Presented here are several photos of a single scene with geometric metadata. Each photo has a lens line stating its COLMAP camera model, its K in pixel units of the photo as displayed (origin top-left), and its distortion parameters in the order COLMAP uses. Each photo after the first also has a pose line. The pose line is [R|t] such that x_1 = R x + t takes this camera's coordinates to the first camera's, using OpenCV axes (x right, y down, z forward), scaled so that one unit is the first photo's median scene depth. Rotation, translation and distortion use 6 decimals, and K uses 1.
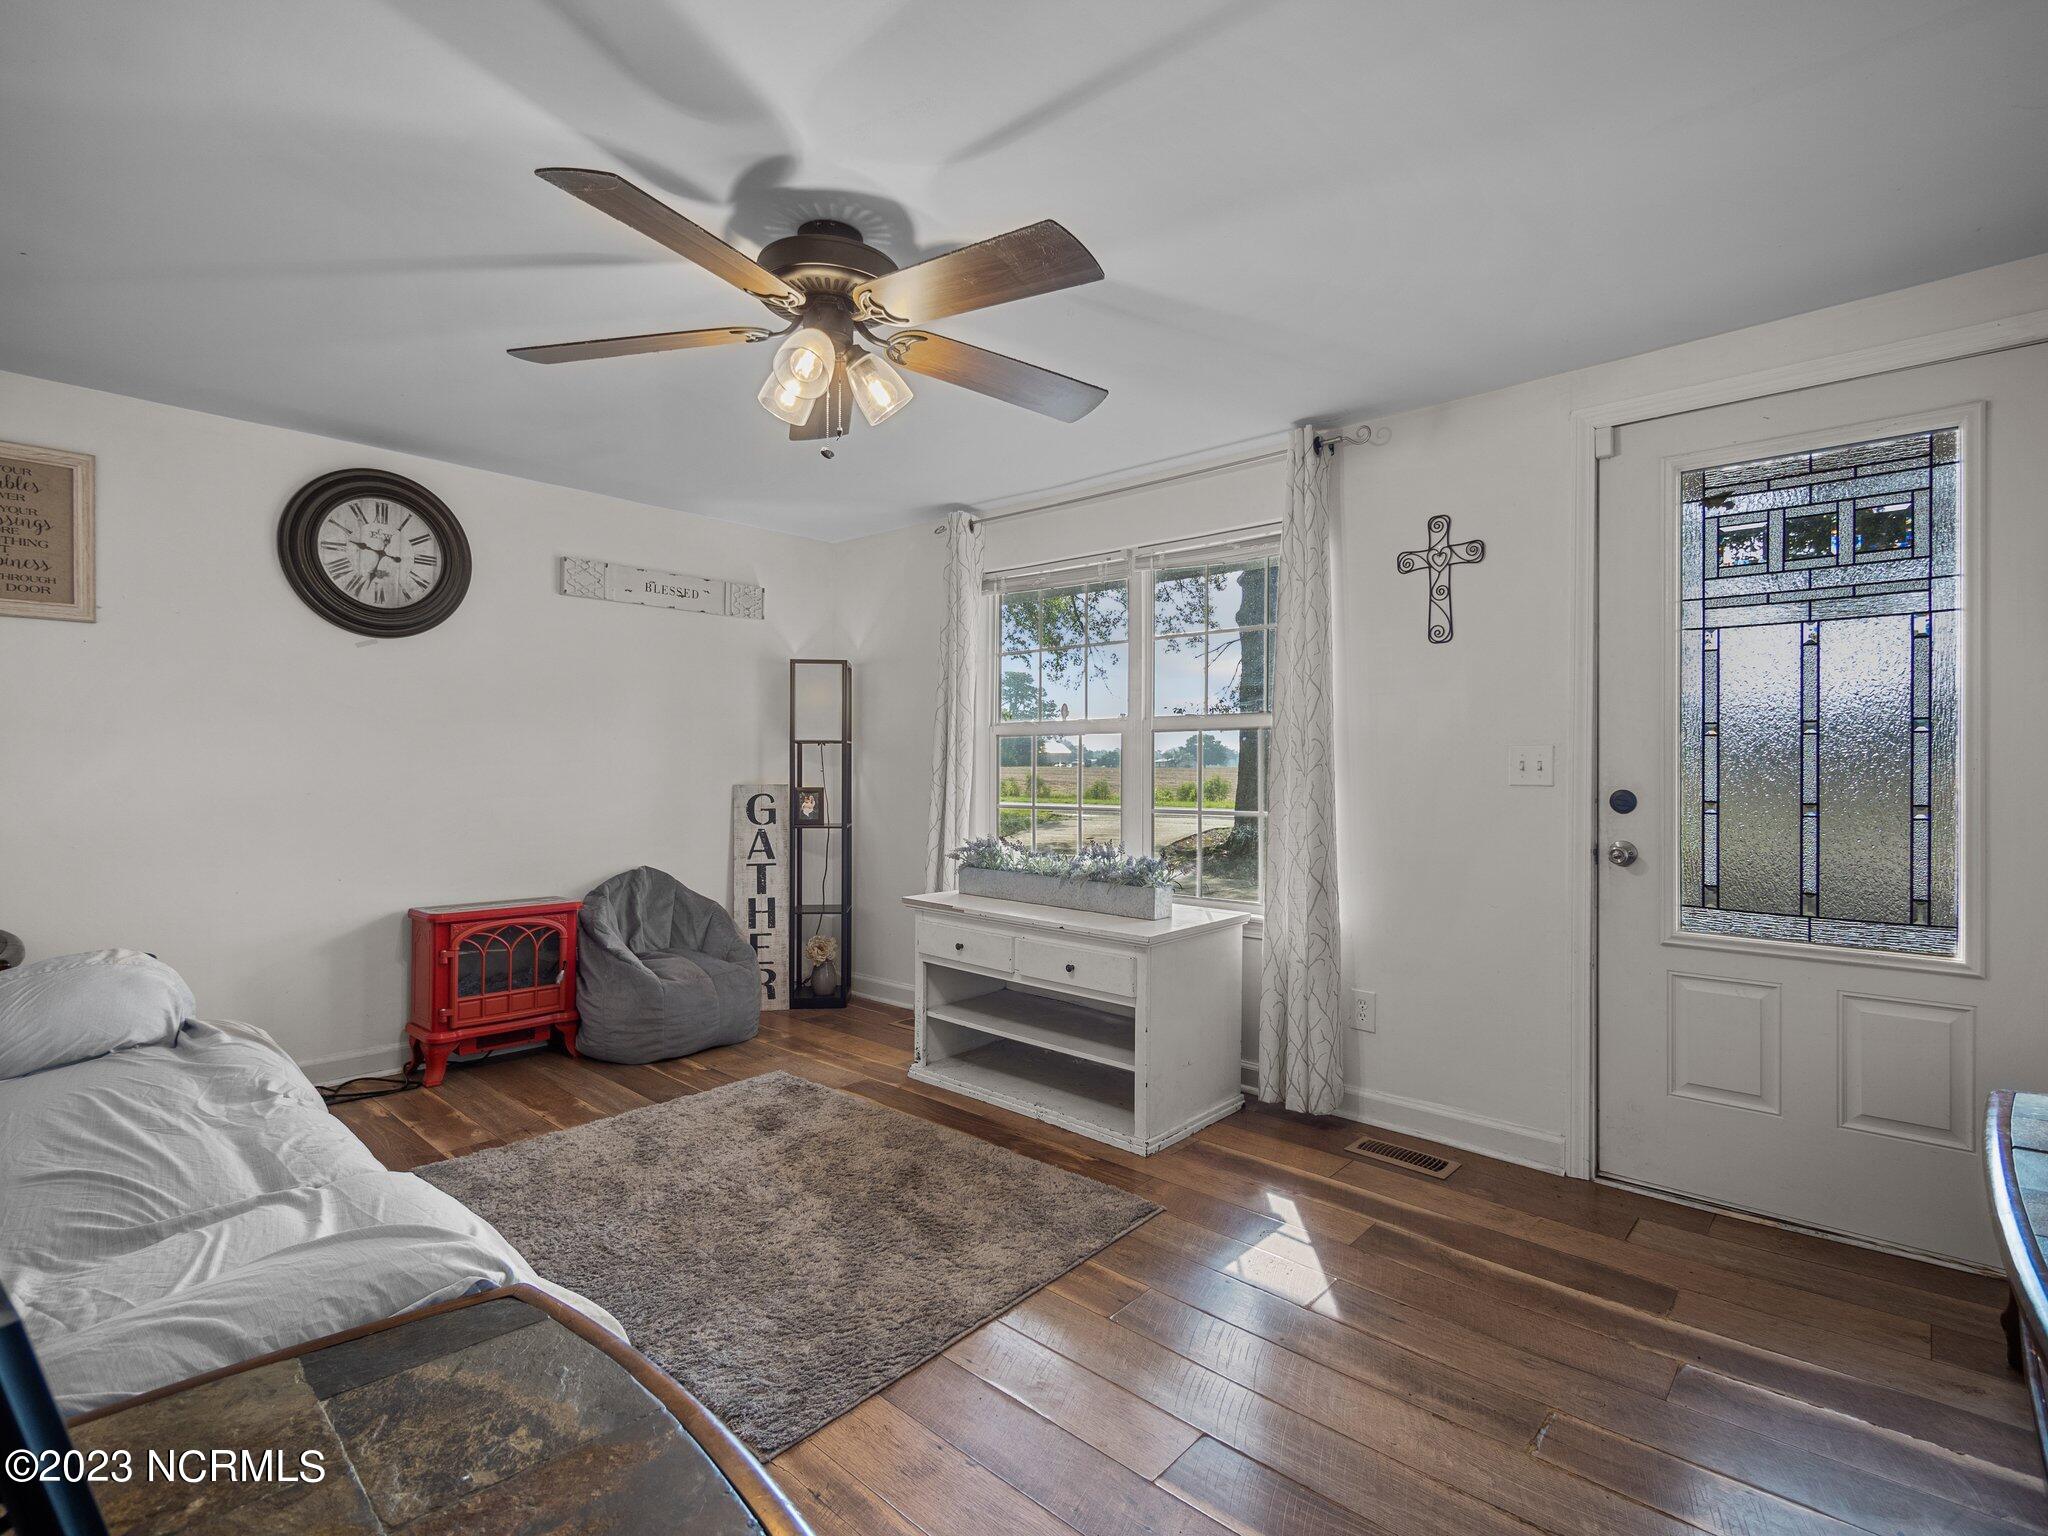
lens RADIAL K [[1007.7, 0, 1034.5], [0, 1007.7, 759.2], [0, 0, 1]] dist [-0.001056, 0.000638]
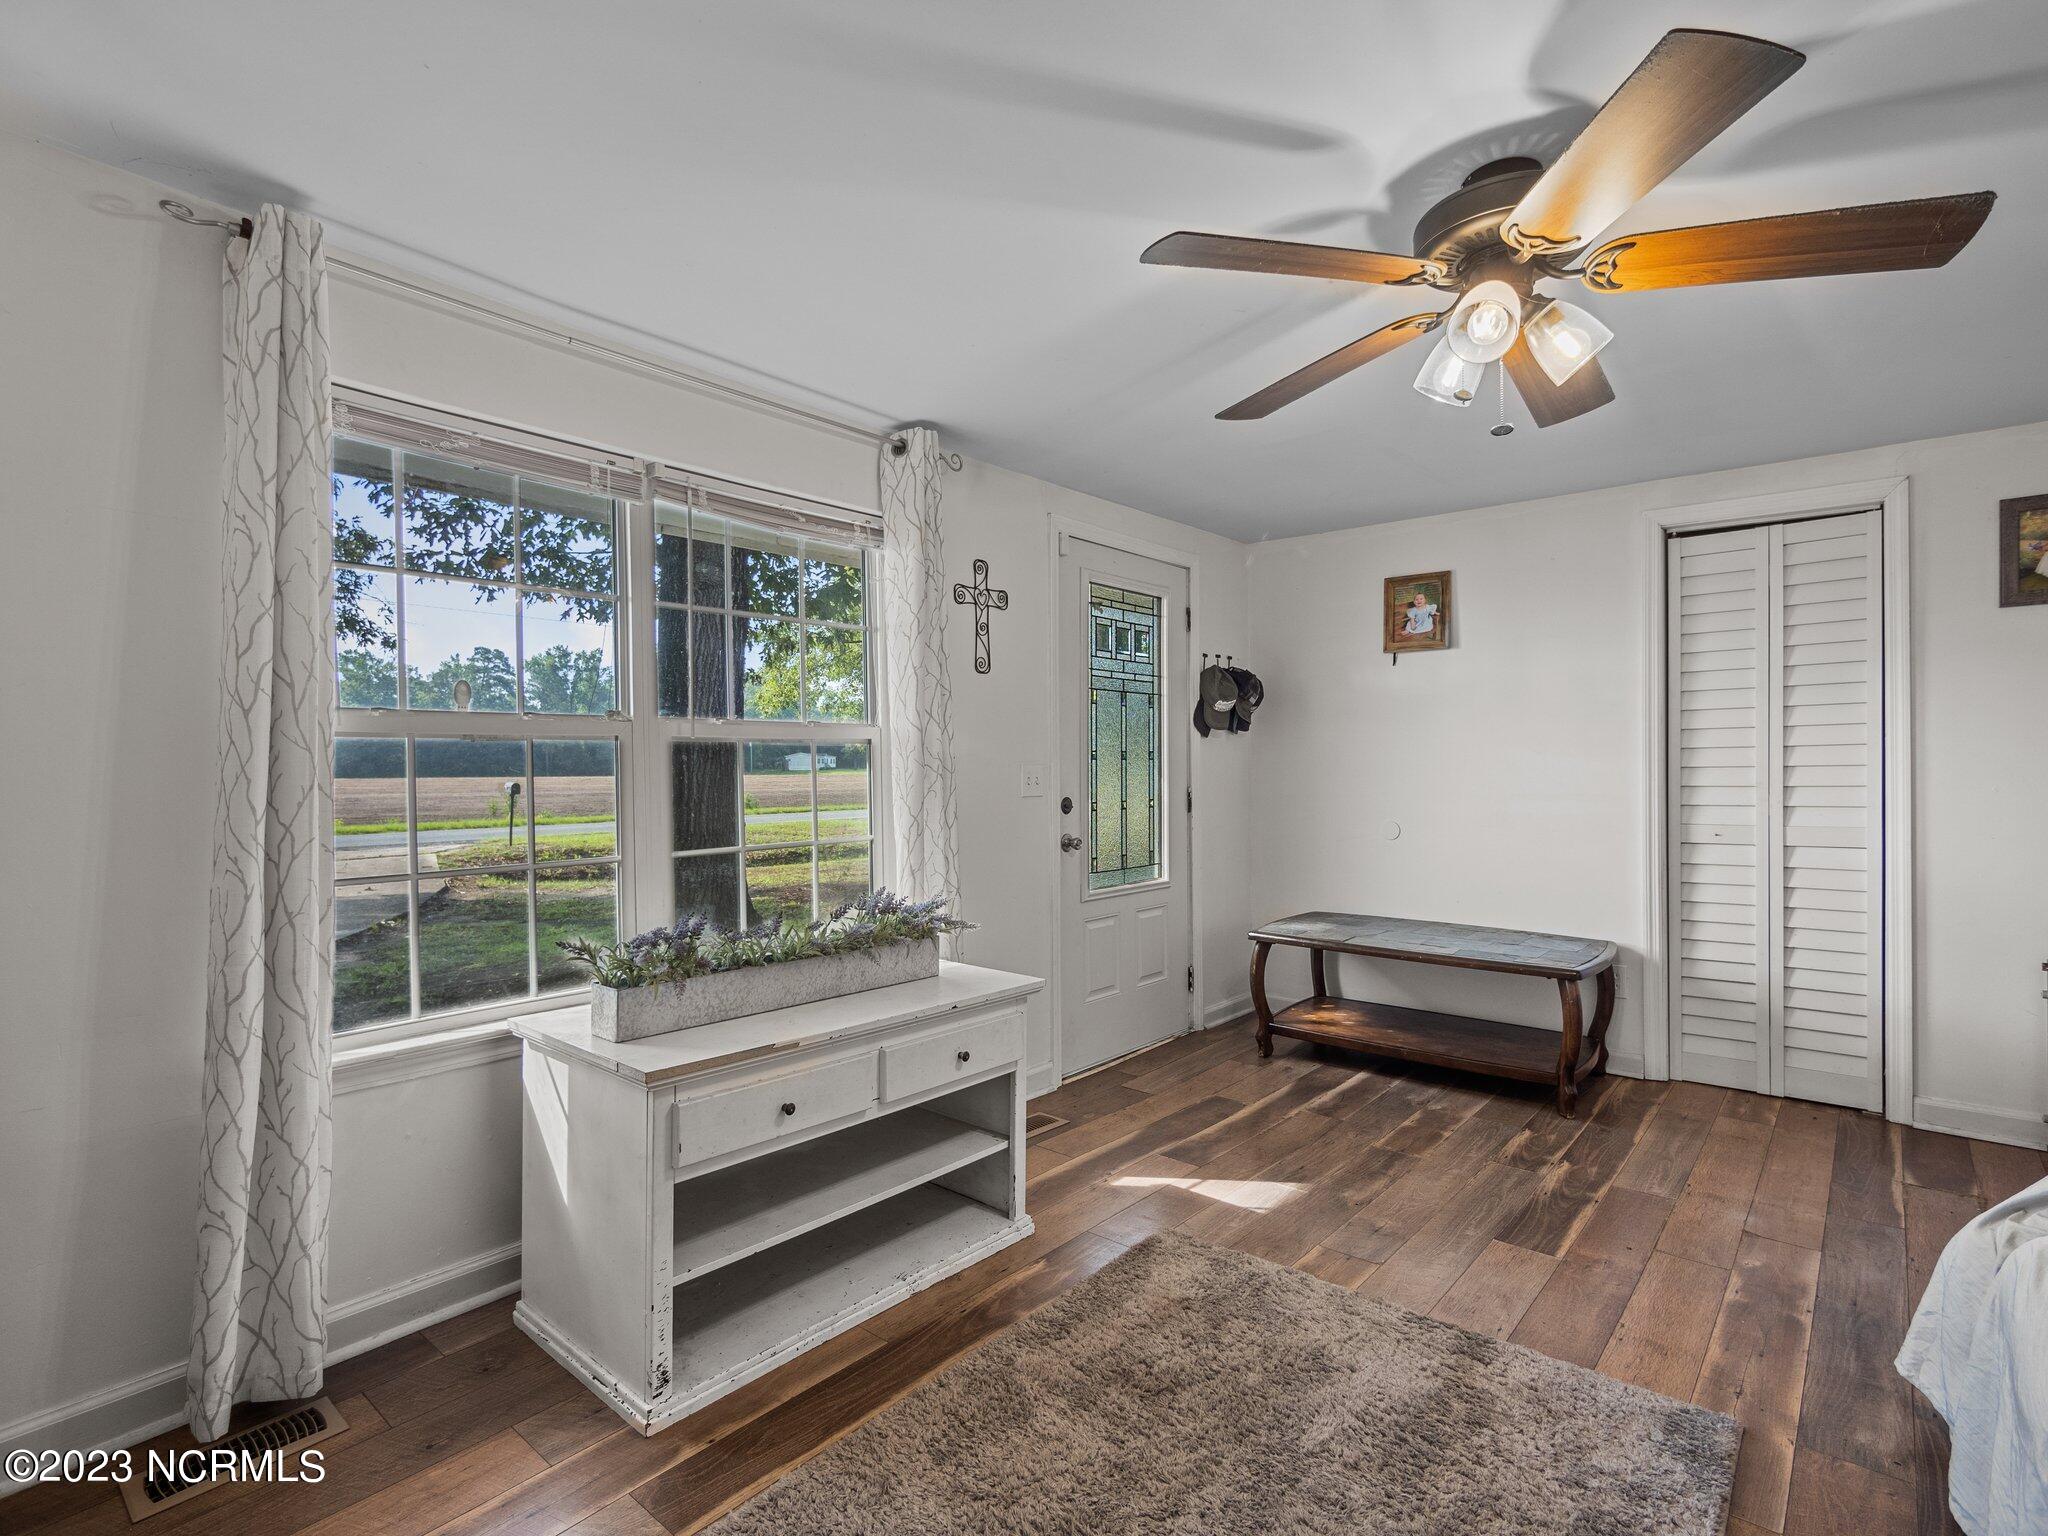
lens RADIAL K [[1007.7, 0, 1031.8], [0, 1007.7, 770.4], [0, 0, 1]] dist [-0.001056, 0.000638]
pose [[-0.026363, -0.003389, 0.999647, -0.811275], [0.003675, 0.999987, 0.003487, -0.011312], [-0.999646, 0.003766, -0.026351, 1.085455]]
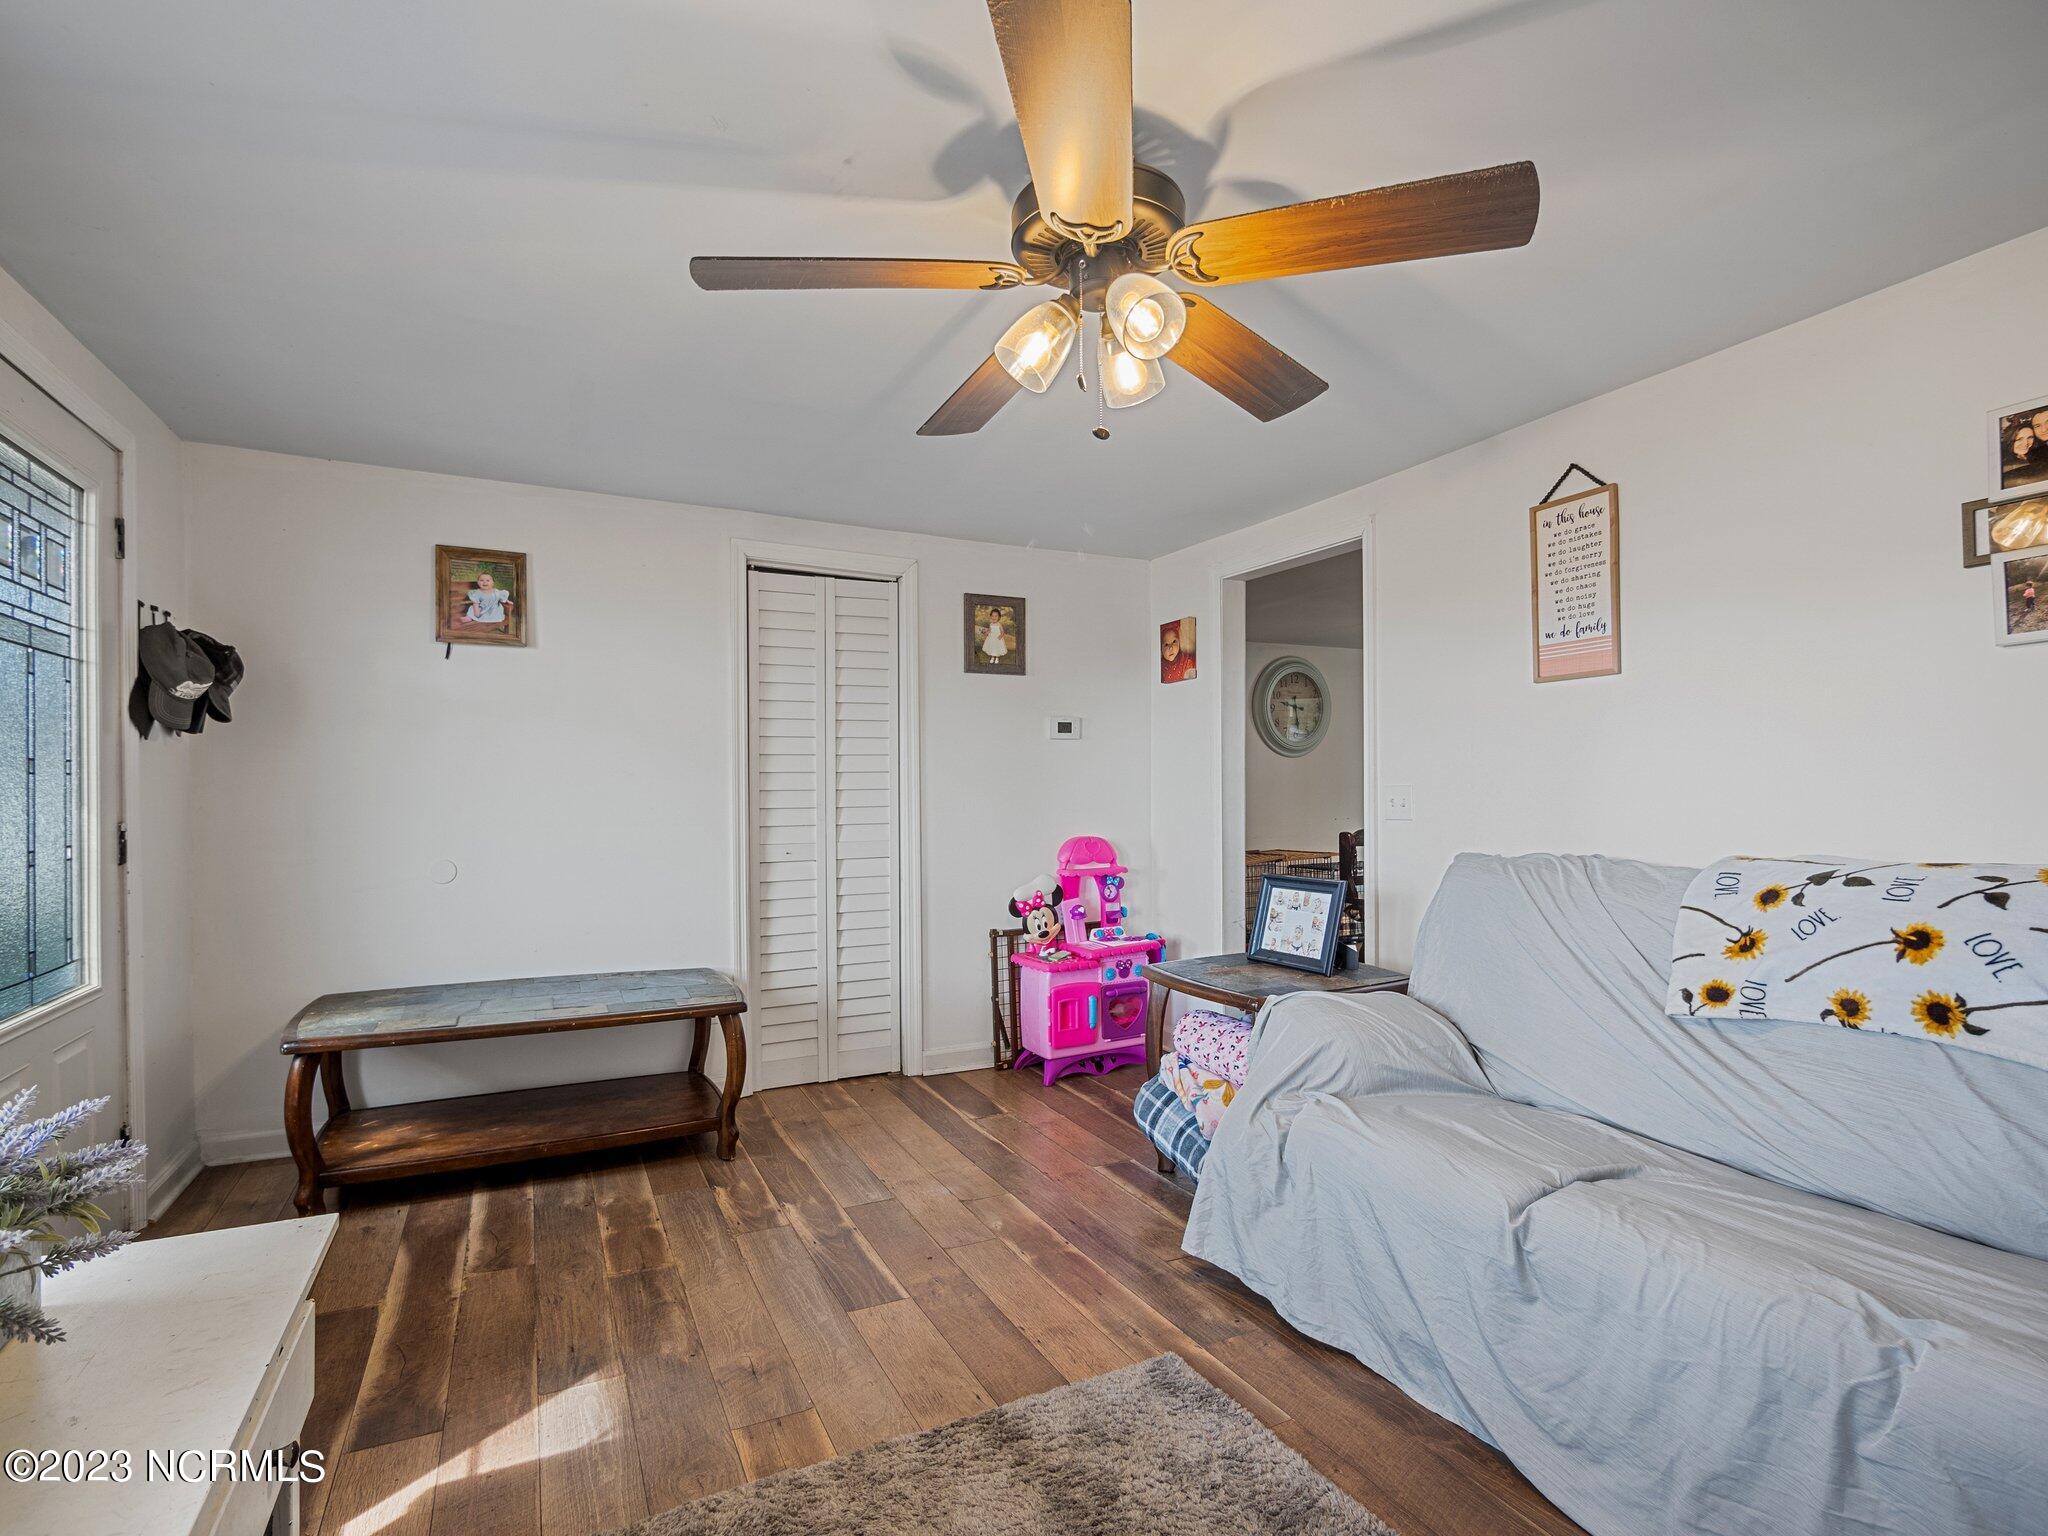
lens RADIAL K [[1007.7, 0, 1031.0], [0, 1007.7, 787.0], [0, 0, 1]] dist [-0.001056, 0.000638]
pose [[-0.929239, -0.000609, 0.369478, -0.347431], [-0.001236, 0.999998, -0.001459, -0.011111], [-0.369476, -0.001812, -0.929238, 1.361009]]
